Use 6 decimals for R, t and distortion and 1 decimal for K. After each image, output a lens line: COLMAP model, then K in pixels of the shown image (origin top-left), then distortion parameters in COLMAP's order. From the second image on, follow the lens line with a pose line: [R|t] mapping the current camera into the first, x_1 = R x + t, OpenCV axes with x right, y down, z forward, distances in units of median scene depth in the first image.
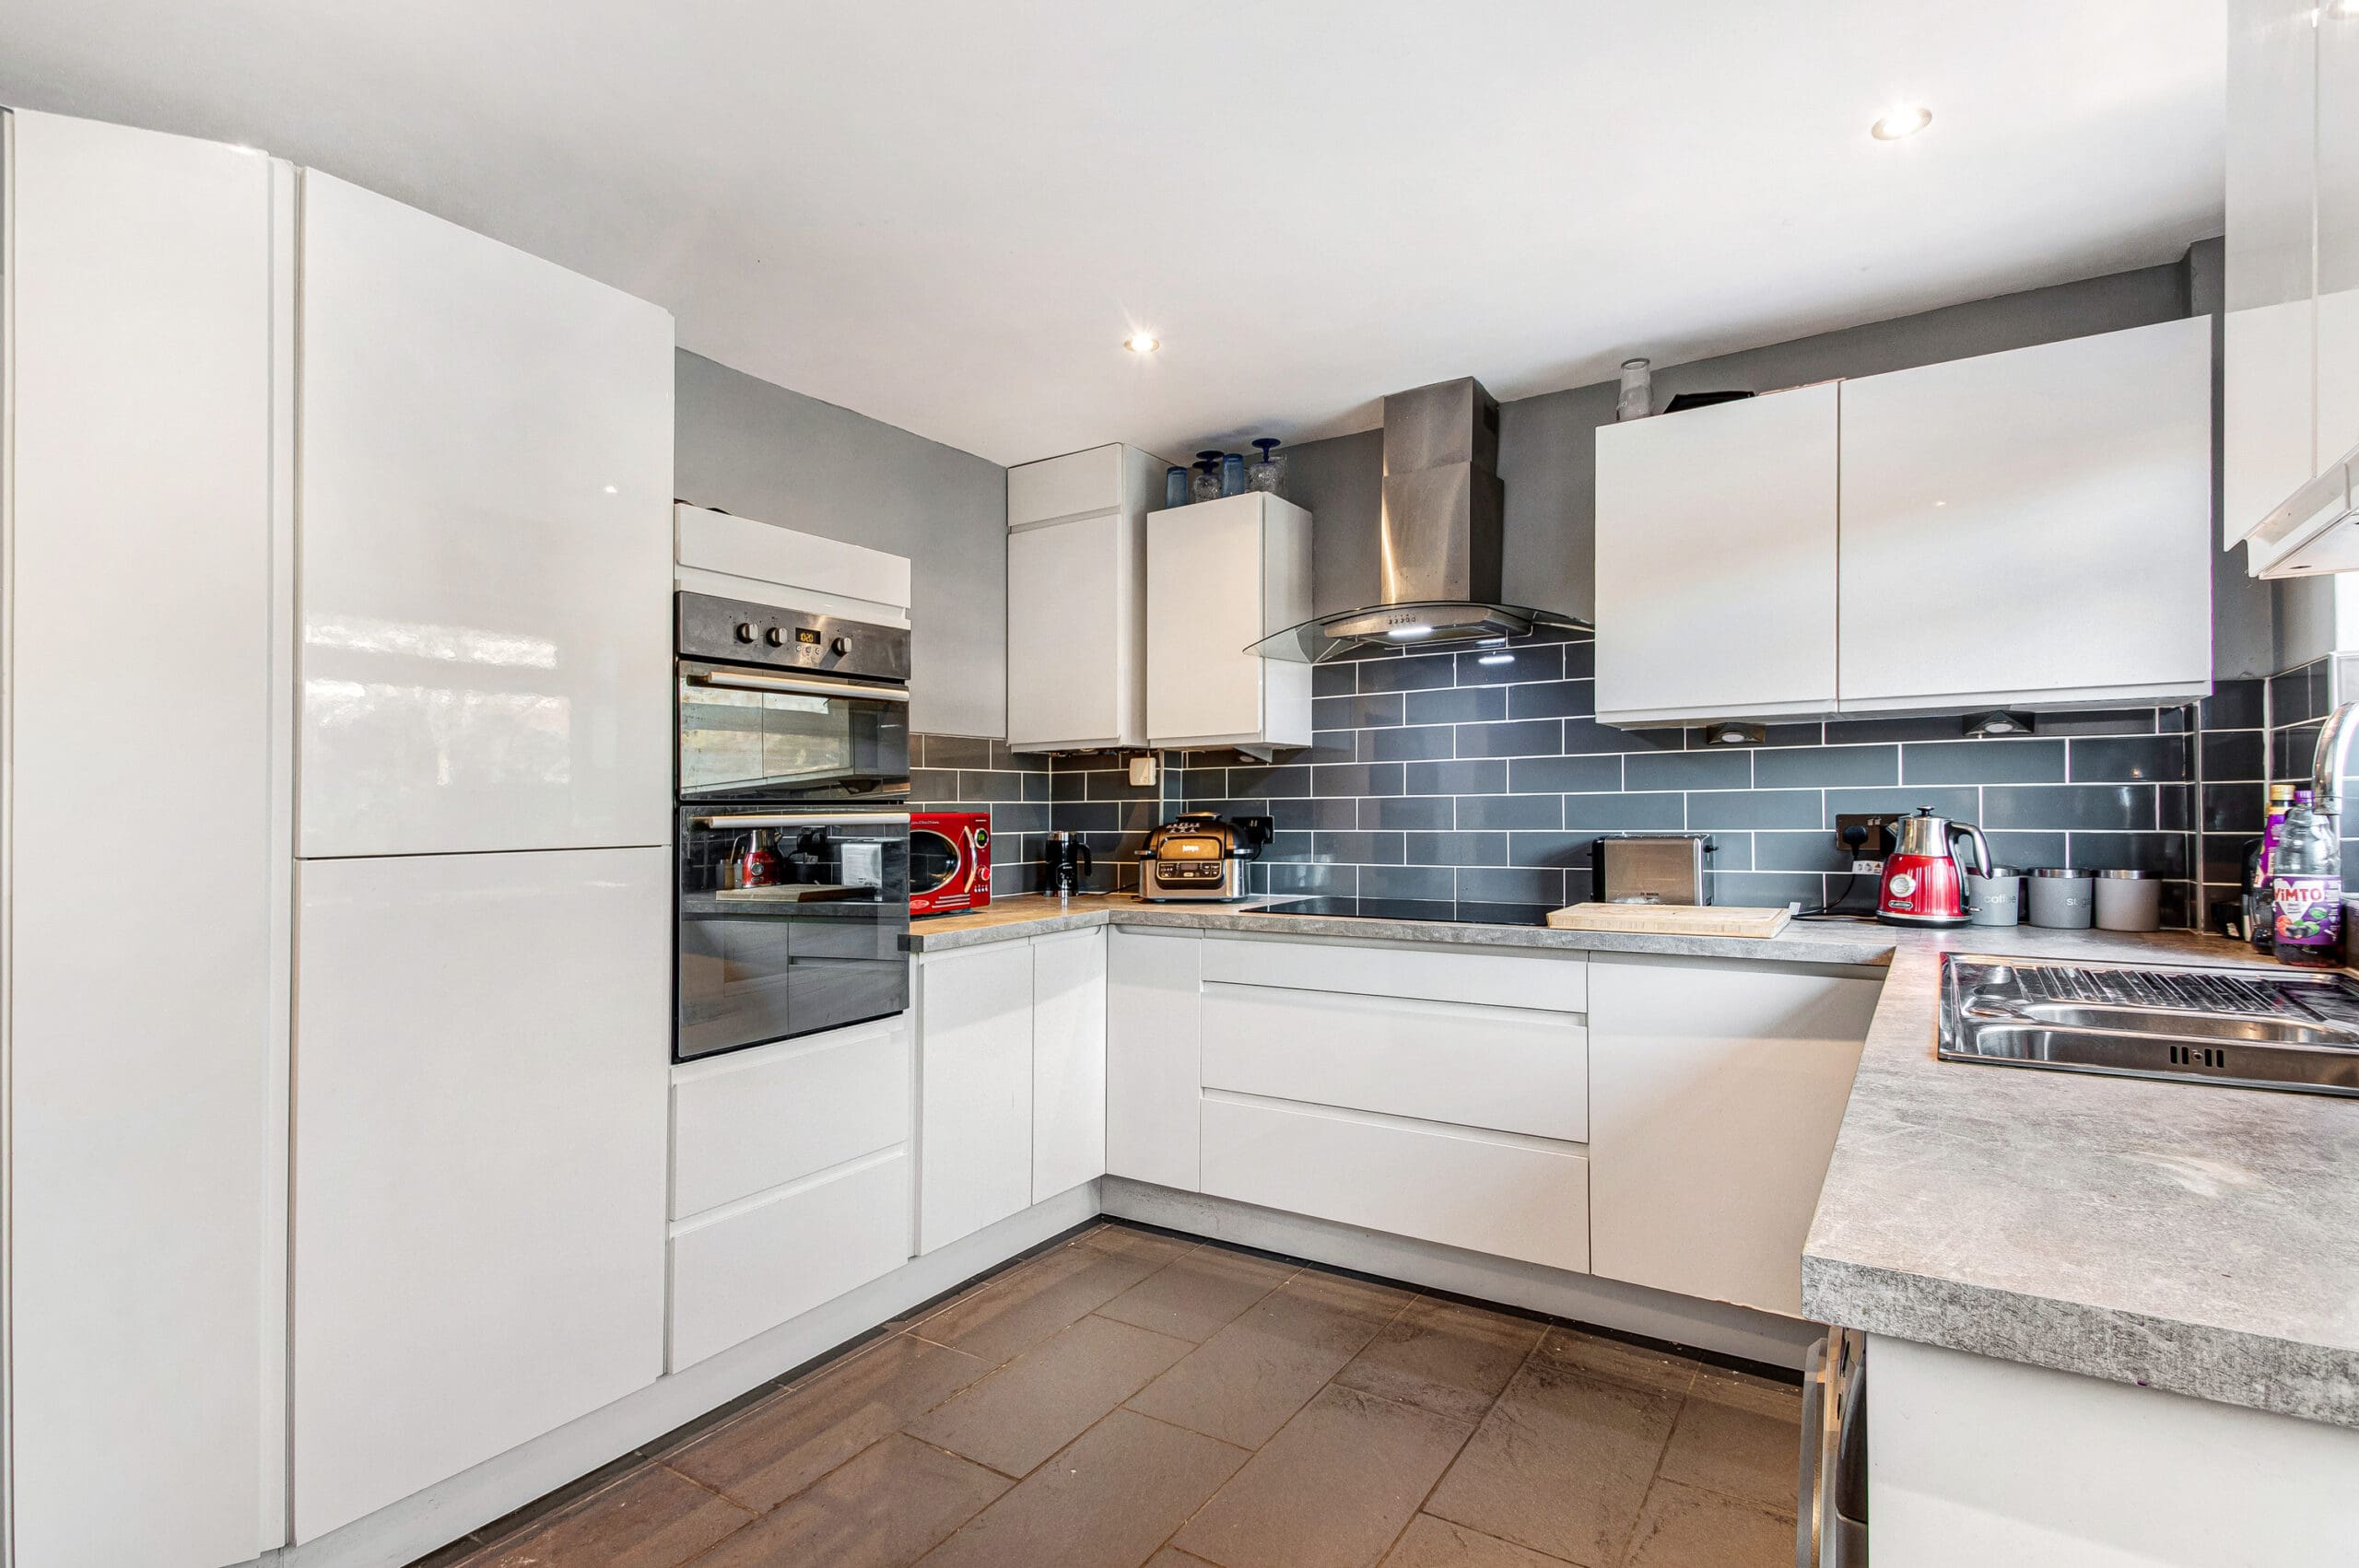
lens RADIAL K [[1152.8, 0, 1168.2], [0, 1152.8, 790.4], [0, 0, 1]] dist [0.016193, 0.000853]
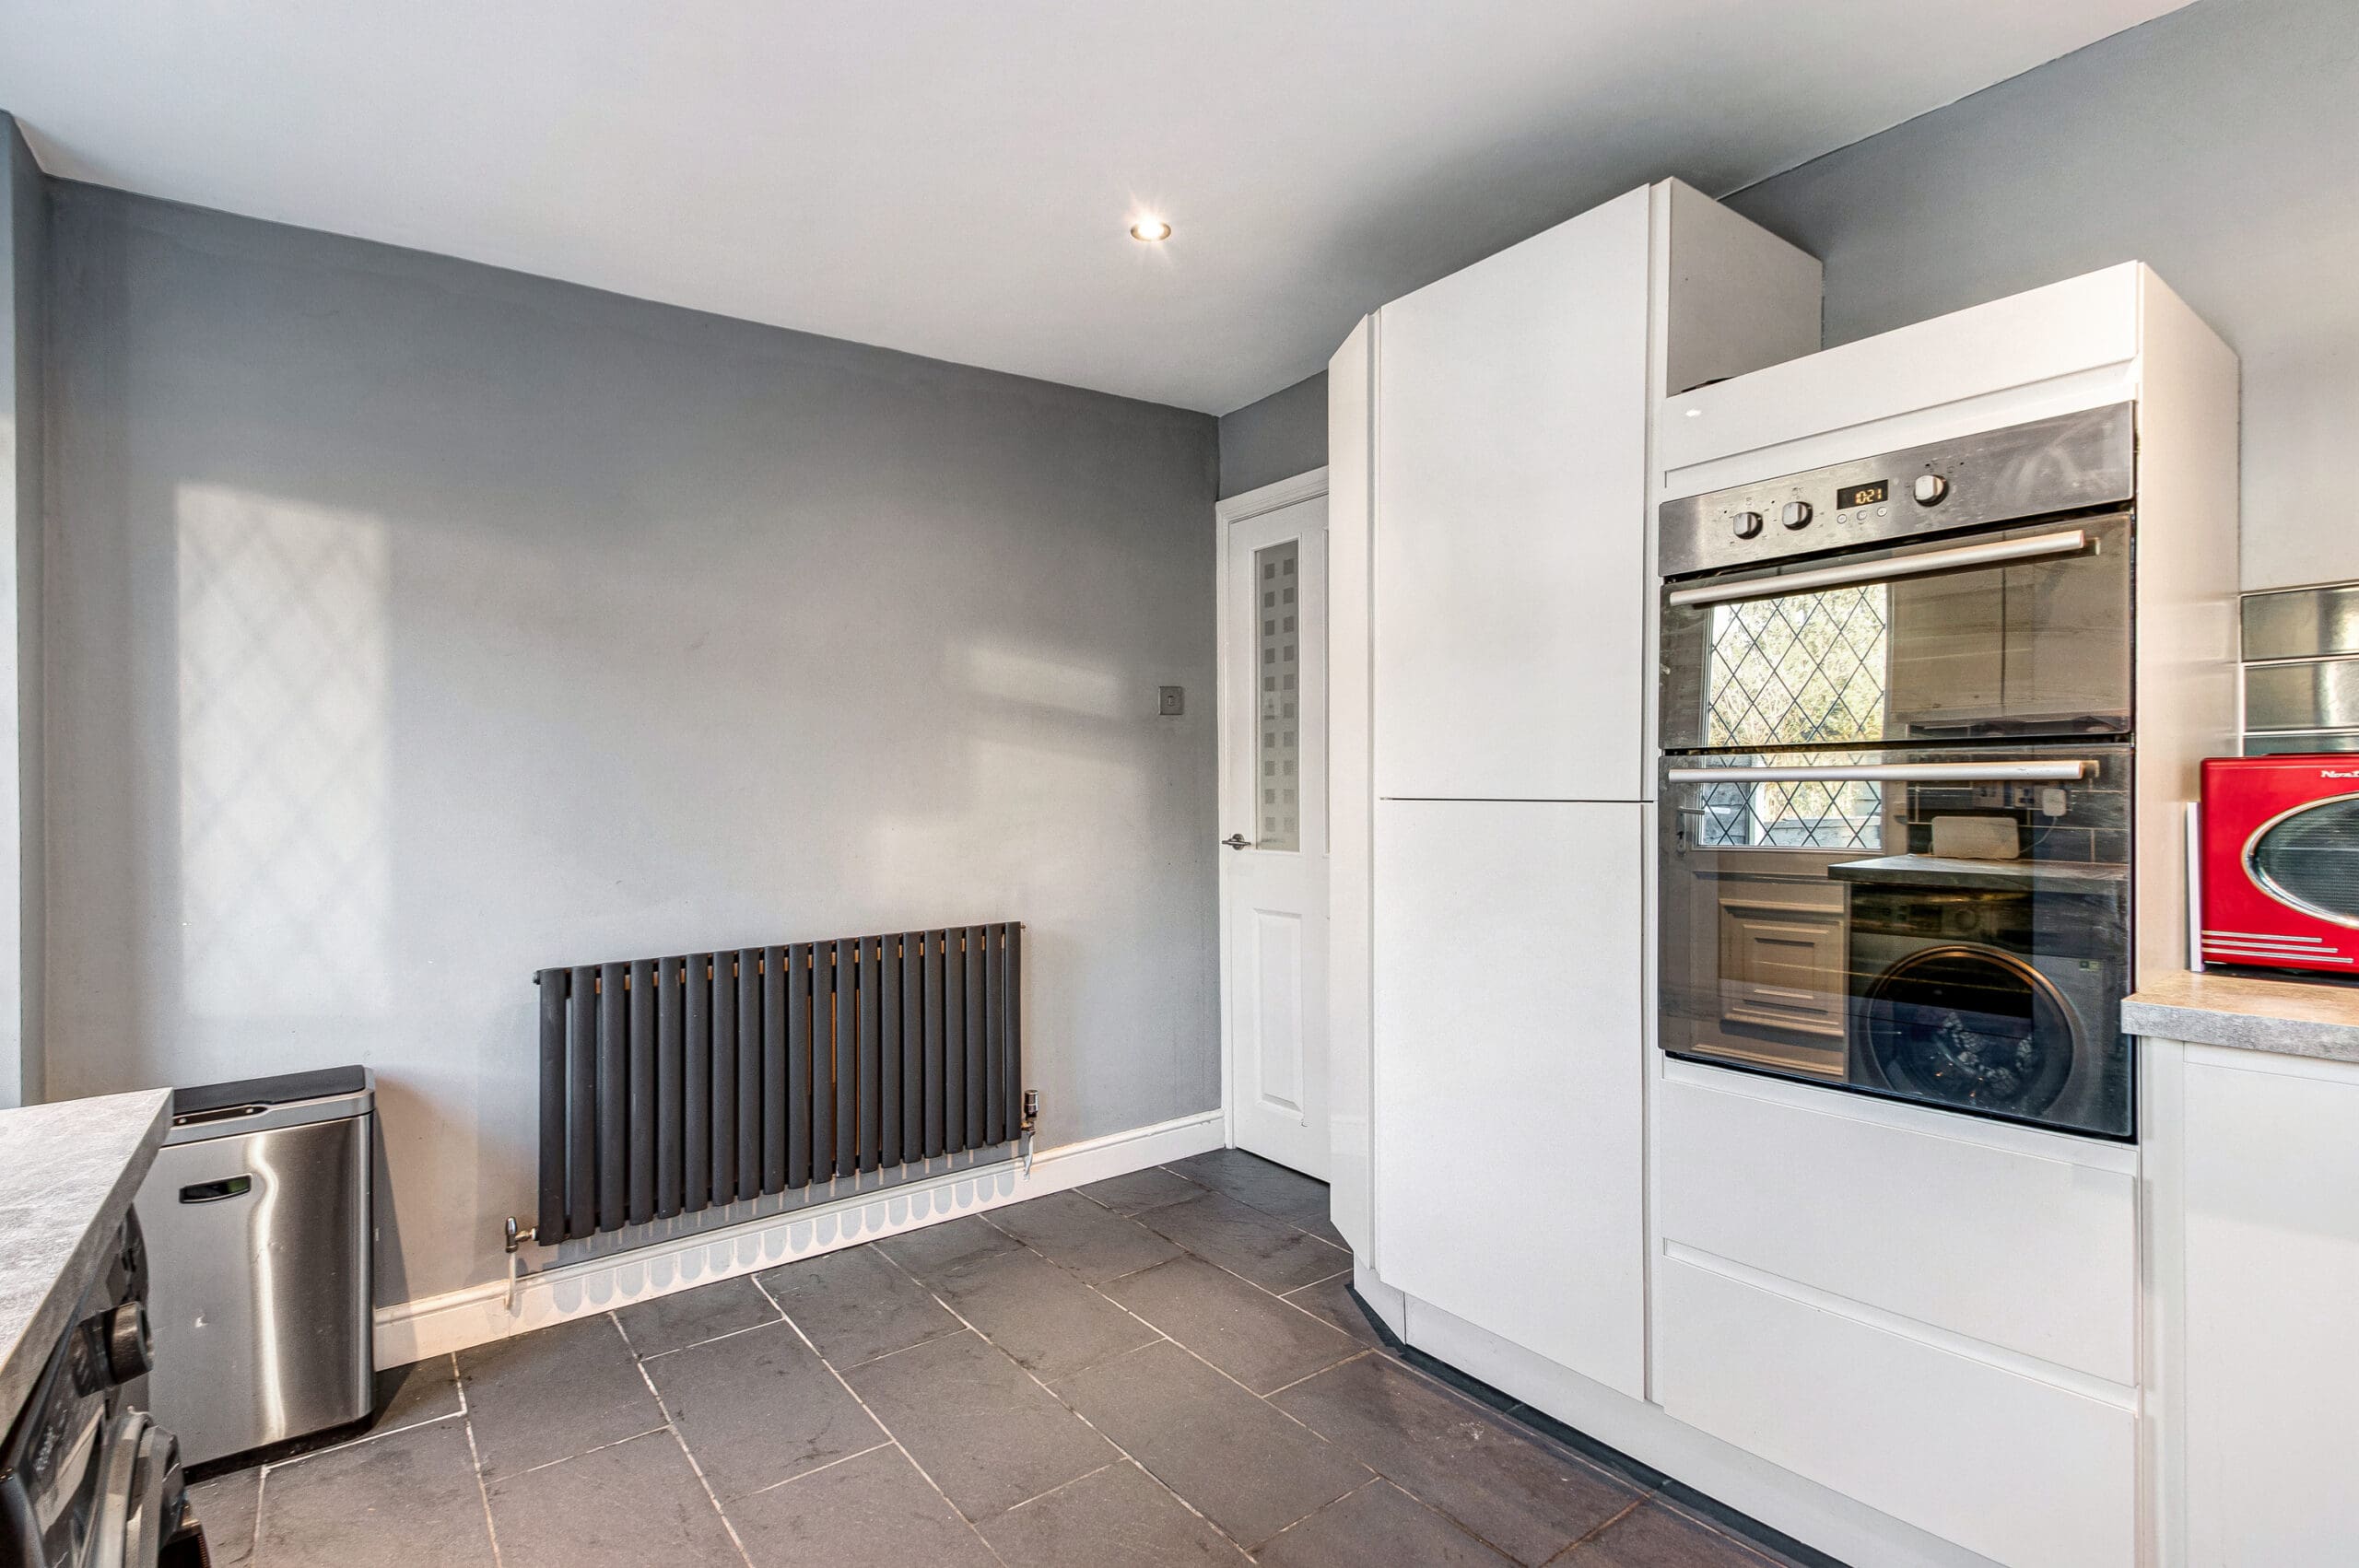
lens RADIAL K [[1152.8, 0, 1183.6], [0, 1152.8, 788.3], [0, 0, 1]] dist [0.016193, 0.000853]
pose [[-0.338944, 0.002510, -0.940803, 0.339523], [0.012842, 0.999916, -0.001959, 0.024297], [0.940719, -0.012745, -0.338948, 0.647598]]
